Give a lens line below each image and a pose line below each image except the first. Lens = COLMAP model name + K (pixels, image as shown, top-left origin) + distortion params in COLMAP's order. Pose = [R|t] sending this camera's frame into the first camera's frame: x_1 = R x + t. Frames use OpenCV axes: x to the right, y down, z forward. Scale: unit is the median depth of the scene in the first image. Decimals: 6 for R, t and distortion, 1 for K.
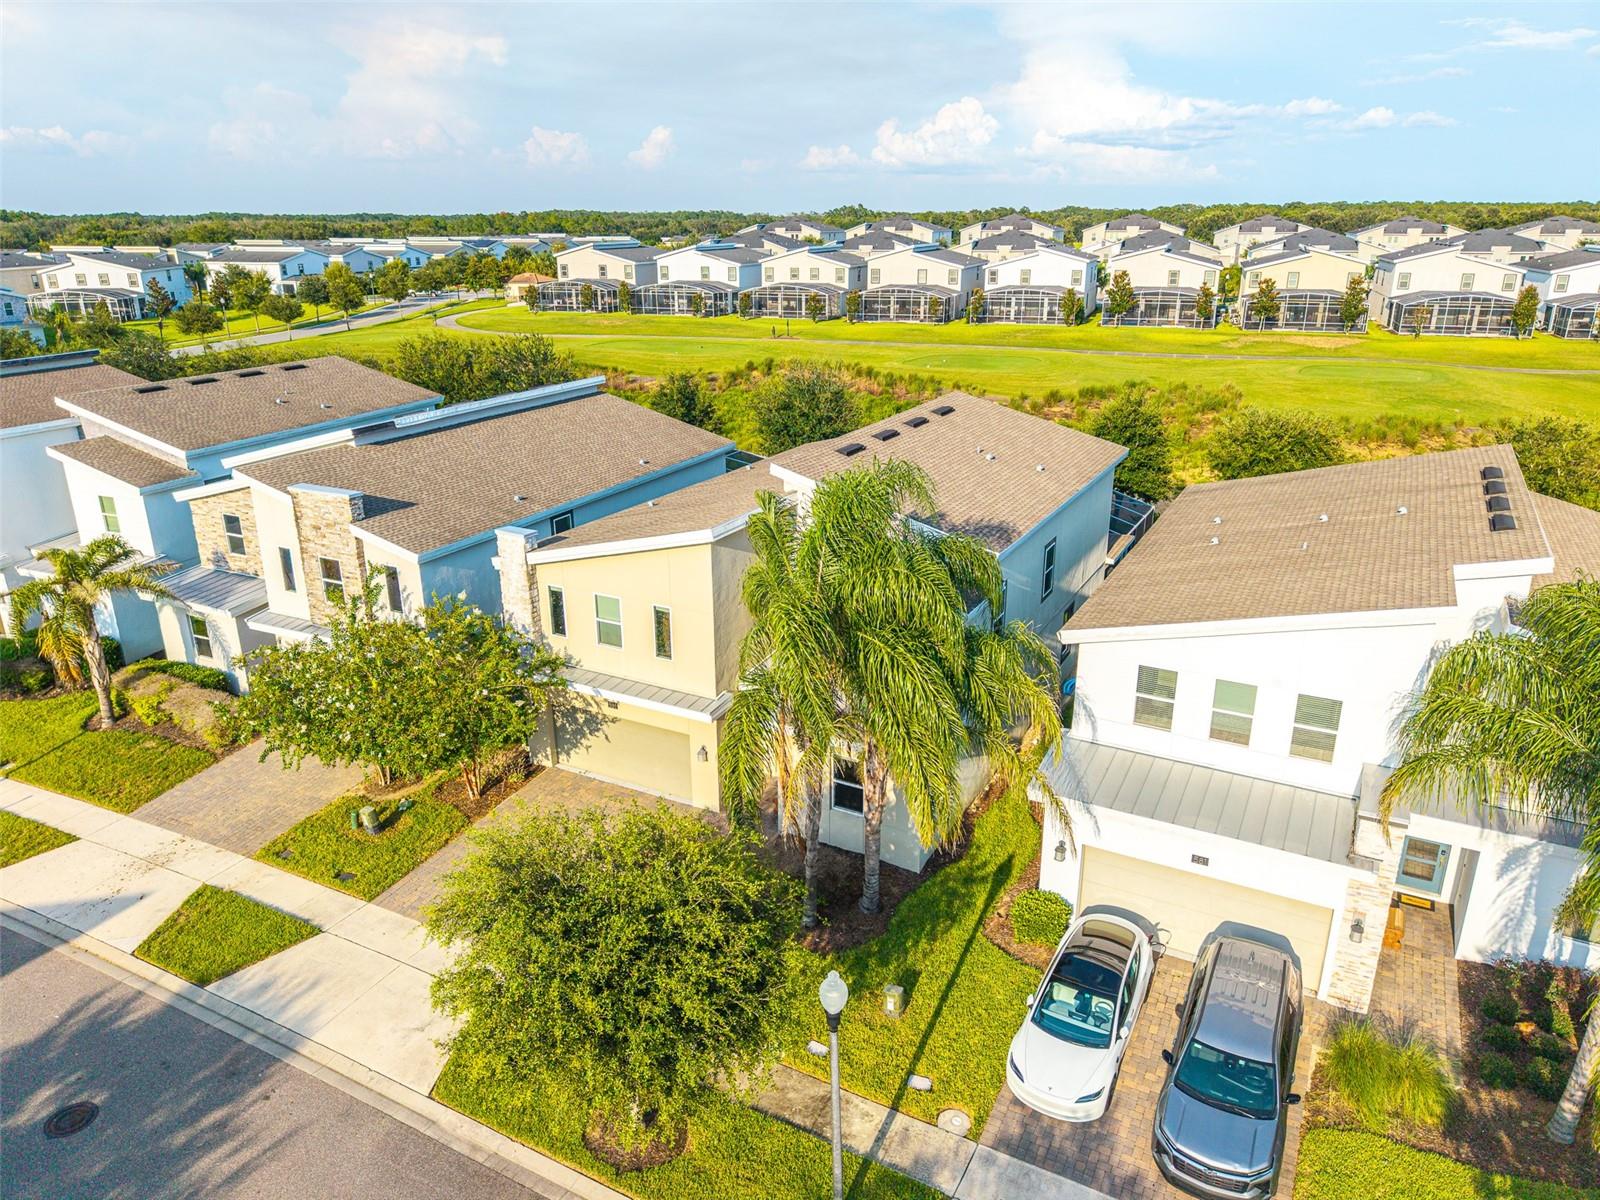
lens RADIAL K [[1059.9, 0, 805.9], [0, 1059.9, 596.7], [0, 0, 1]] dist [0.022933, -0.019683]
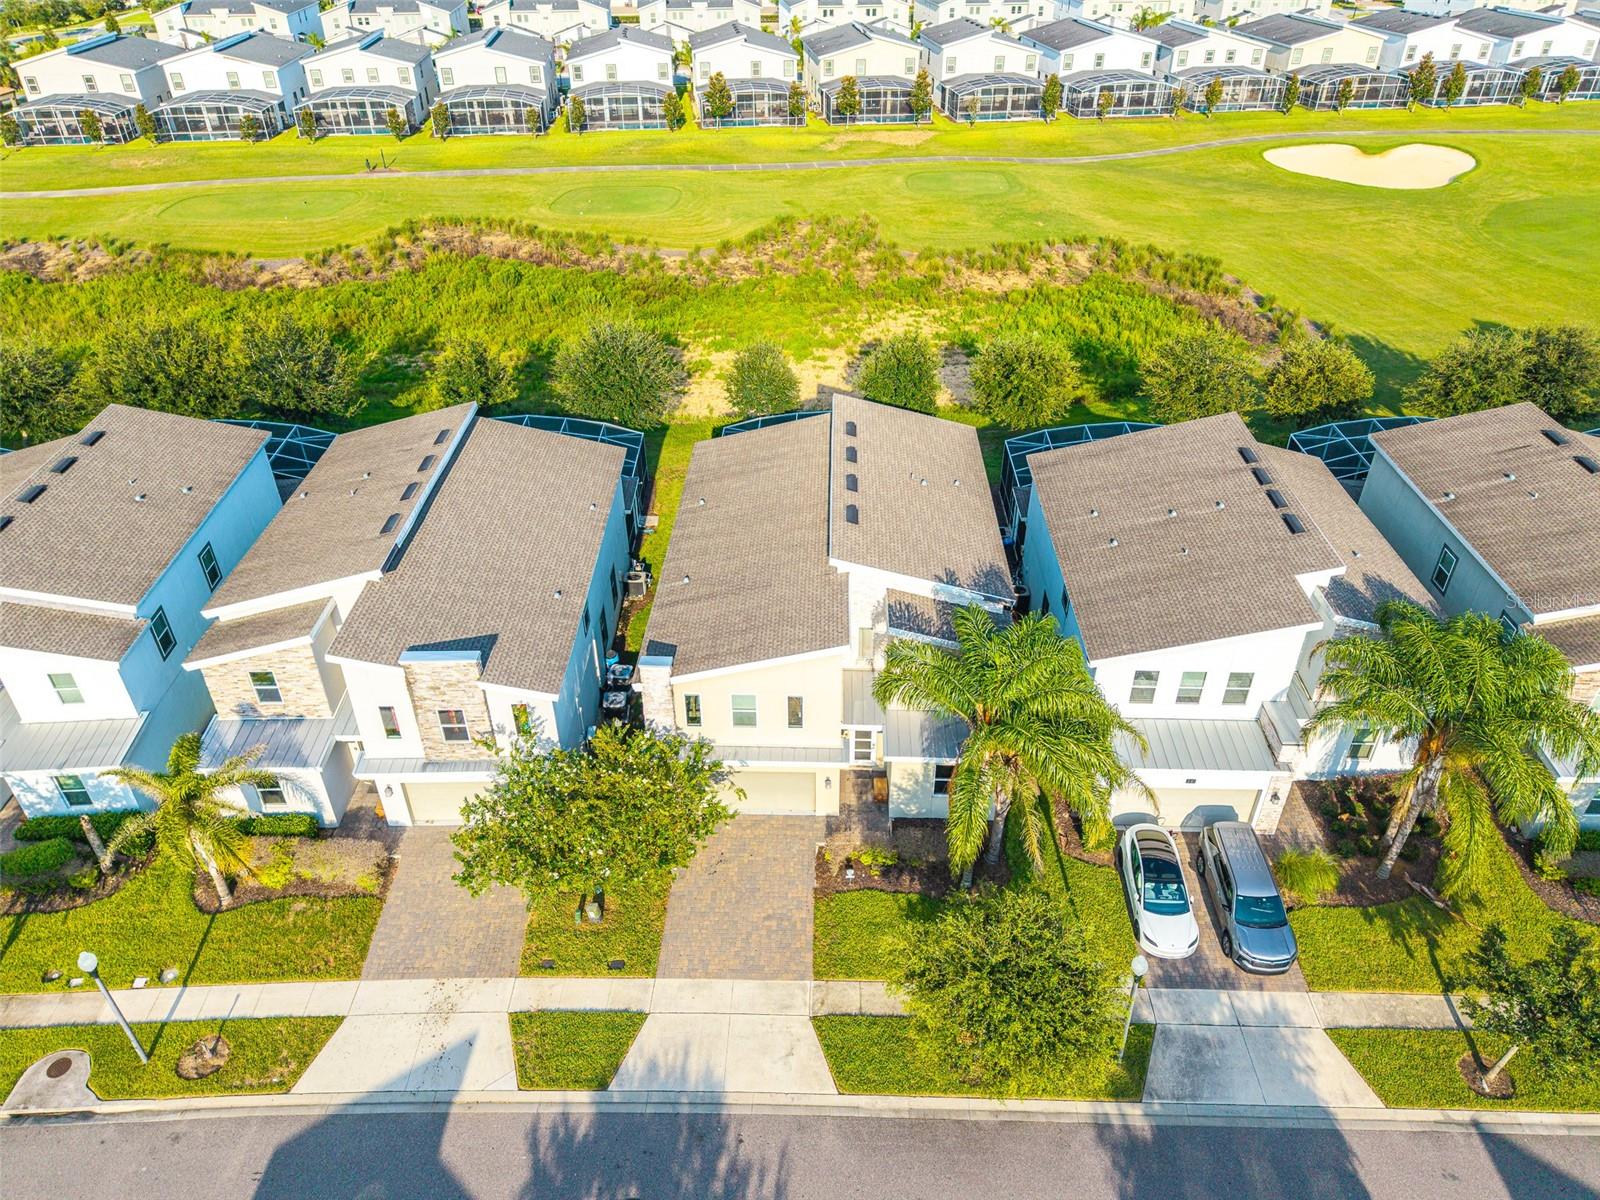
lens RADIAL K [[1059.9, 0, 795.6], [0, 1059.9, 593.9], [0, 0, 1]] dist [0.022933, -0.019683]
pose [[0.895108, -0.249785, 0.369309, -0.604310], [0.147598, 0.947635, 0.283201, -0.493573], [-0.420709, -0.198986, 0.885104, -0.136048]]
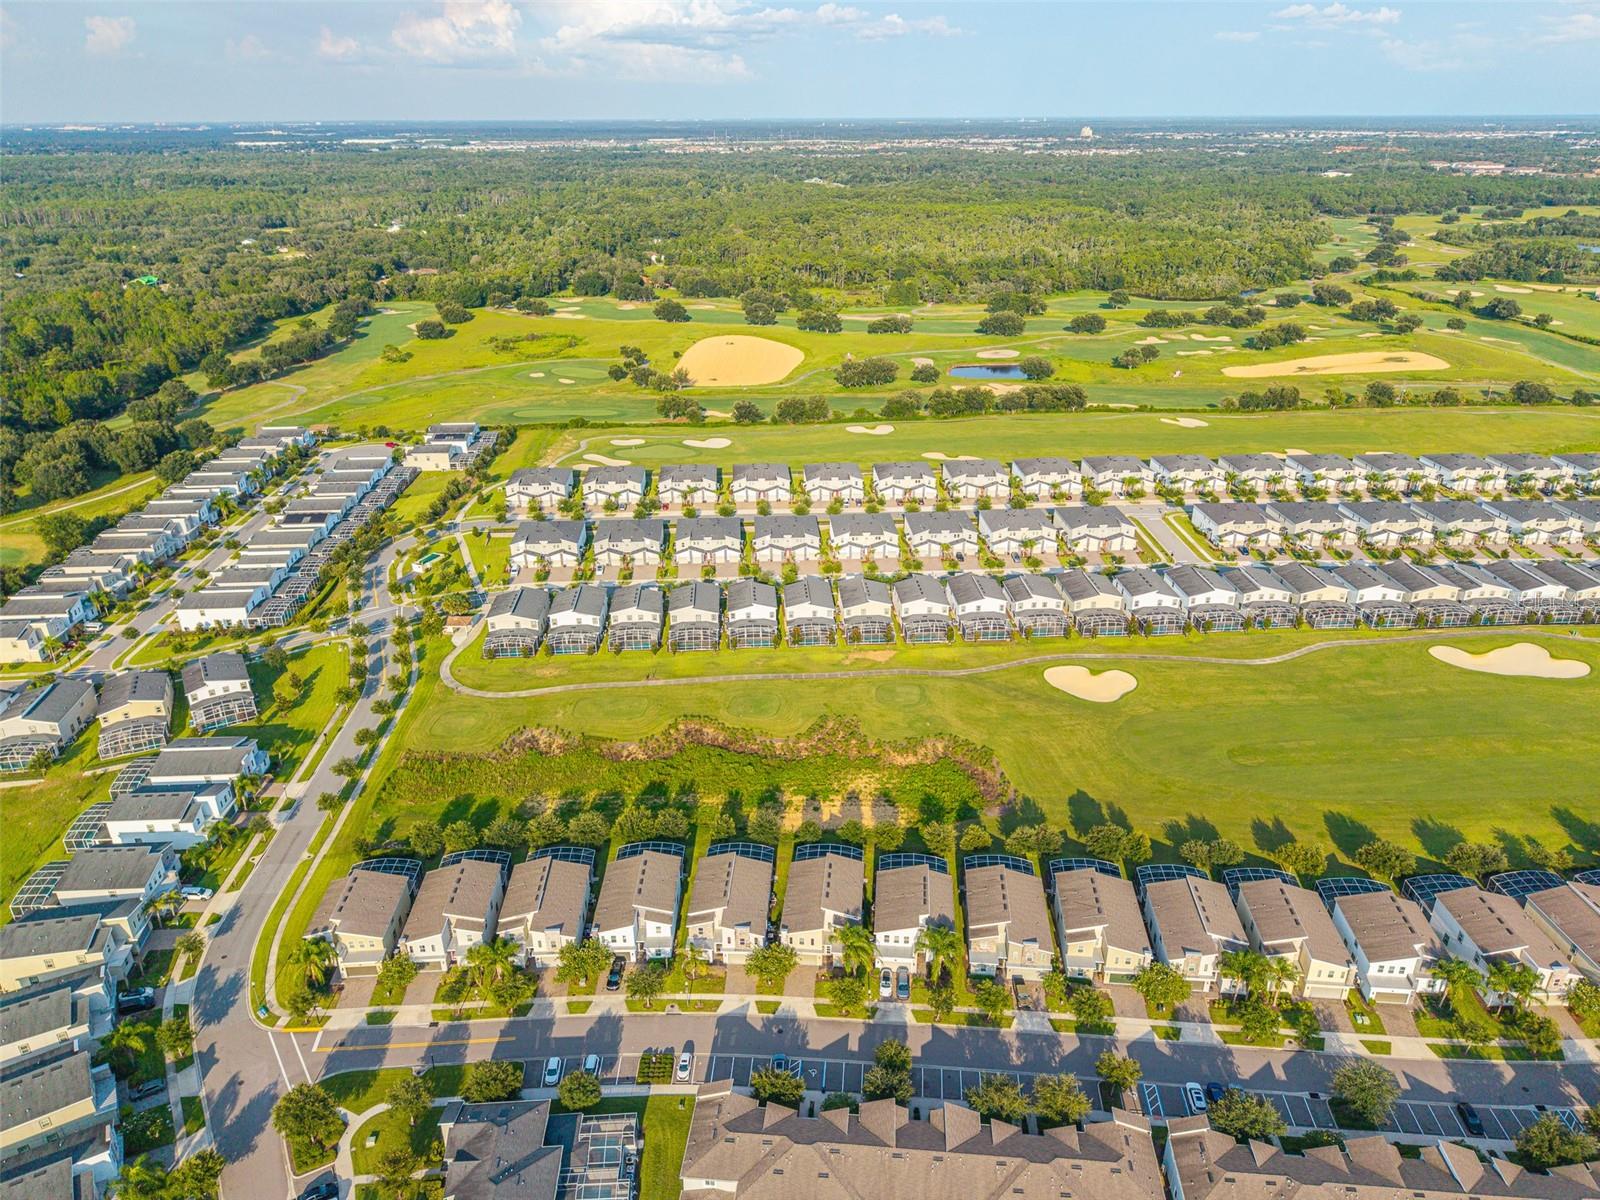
lens RADIAL K [[1059.9, 0, 800.5], [0, 1059.9, 607.2], [0, 0, 1]] dist [0.022933, -0.019683]
pose [[0.918753, -0.168281, 0.357175, -2.202384], [0.129539, 0.983024, 0.129936, -2.855947], [-0.372978, -0.073111, 0.924955, -4.846340]]
